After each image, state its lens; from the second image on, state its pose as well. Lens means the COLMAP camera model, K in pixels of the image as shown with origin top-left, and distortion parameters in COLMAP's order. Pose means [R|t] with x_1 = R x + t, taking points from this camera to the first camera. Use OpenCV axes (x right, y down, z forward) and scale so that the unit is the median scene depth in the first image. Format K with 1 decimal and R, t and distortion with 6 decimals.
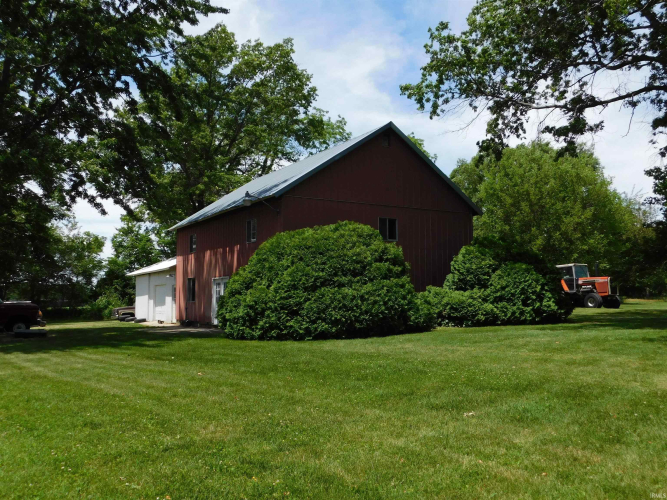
lens RADIAL K [[578.0, 0, 333.7], [0, 578.0, 250.3], [0, 0, 1]] dist [-0.007647, -0.001451]
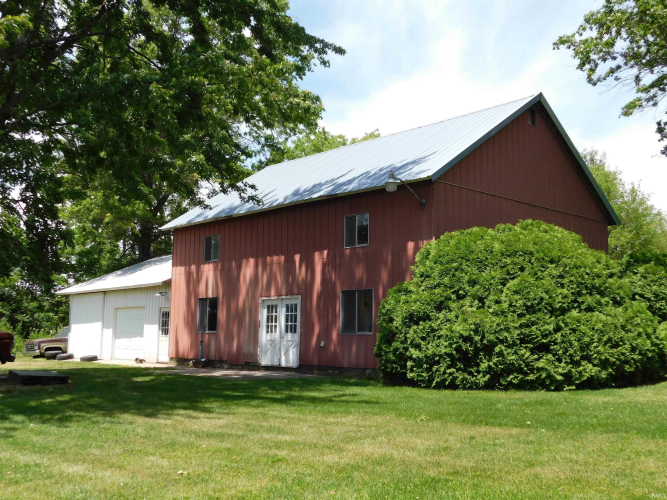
lens RADIAL K [[704.6, 0, 333.7], [0, 704.6, 249.7], [0, 0, 1]] dist [-0.004749, 0.000000]
pose [[0.984618, 0.038391, 0.170450, -0.357920], [-0.031900, 0.998664, -0.040654, 0.028586], [-0.171783, 0.034591, 0.984527, 0.195589]]
